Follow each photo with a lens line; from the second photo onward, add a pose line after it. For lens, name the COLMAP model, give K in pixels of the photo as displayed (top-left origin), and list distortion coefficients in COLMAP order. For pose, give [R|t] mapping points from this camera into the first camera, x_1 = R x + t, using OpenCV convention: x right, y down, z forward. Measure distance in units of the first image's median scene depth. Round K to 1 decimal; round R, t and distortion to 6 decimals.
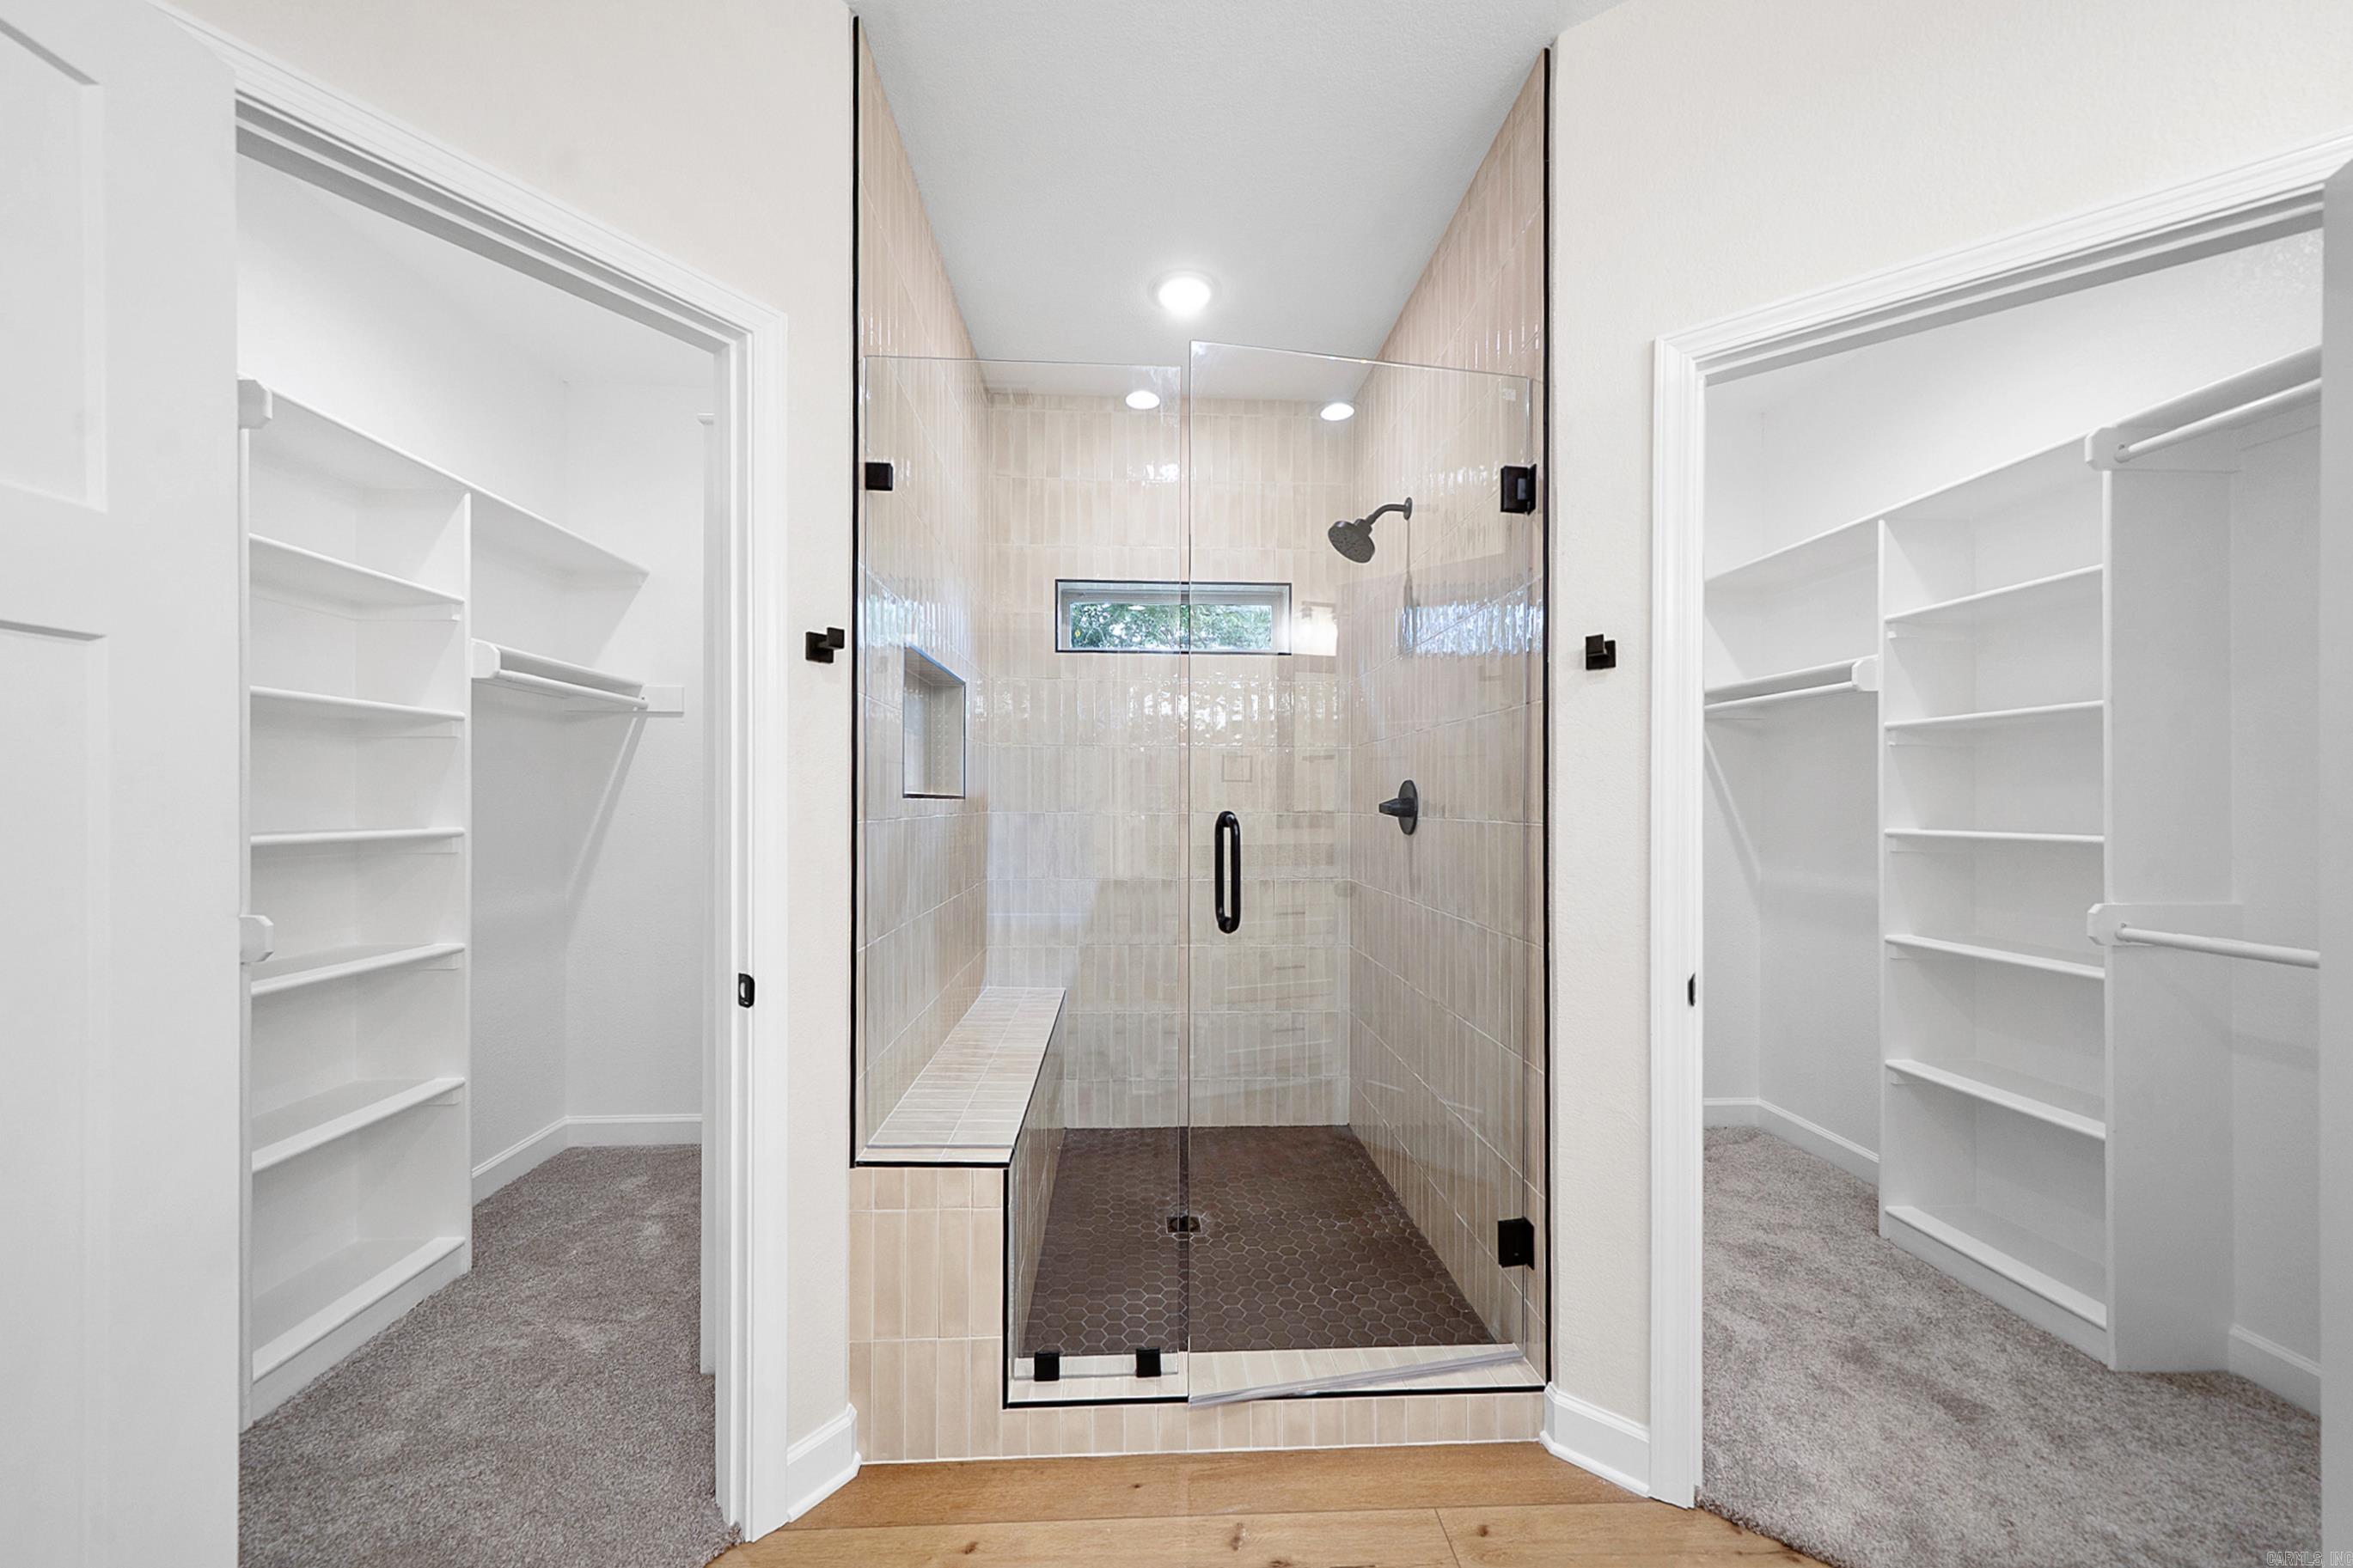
lens RADIAL K [[816.4, 0, 1165.0], [0, 816.4, 805.0], [0, 0, 1]] dist [0.002536, -0.001069]
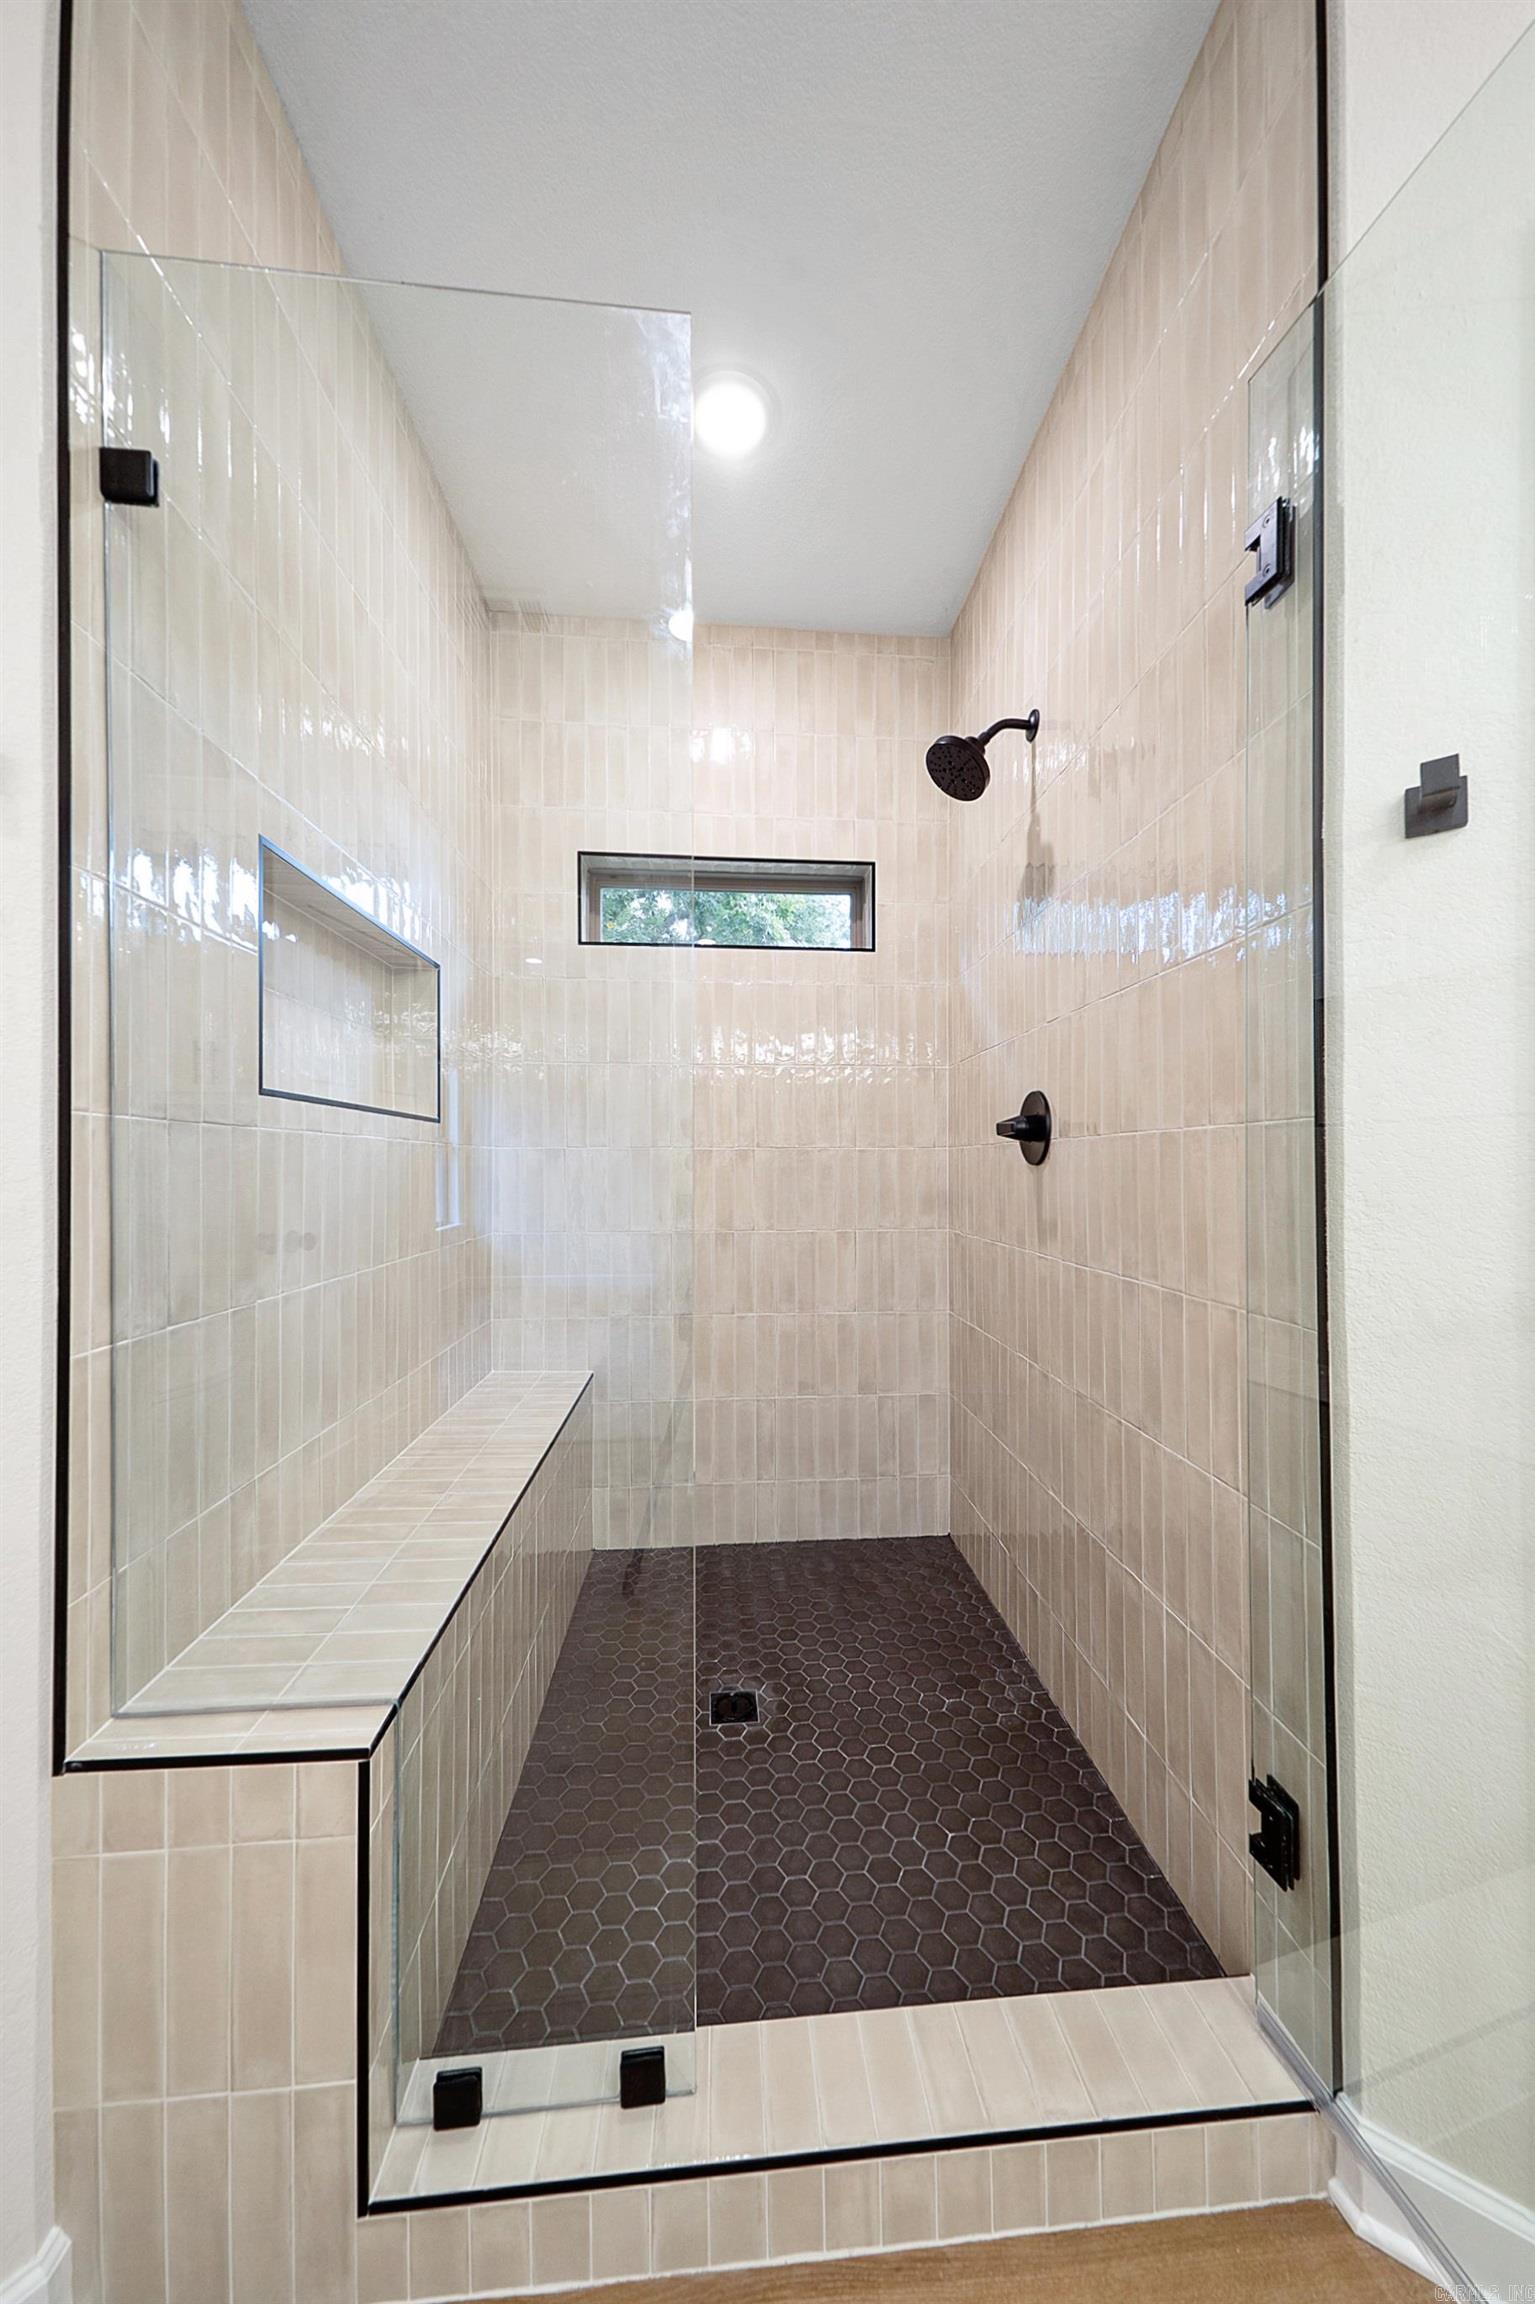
lens RADIAL K [[799.5, 0, 792.6], [0, 799.5, 1155.4], [0, 0, 1]] dist [0.002536, -0.001069]
pose [[0.998317, -0.003382, 0.057898, 0.051352], [0.004166, 0.999901, -0.013425, 0.053433], [-0.057847, 0.013644, 0.998232, 0.420390]]
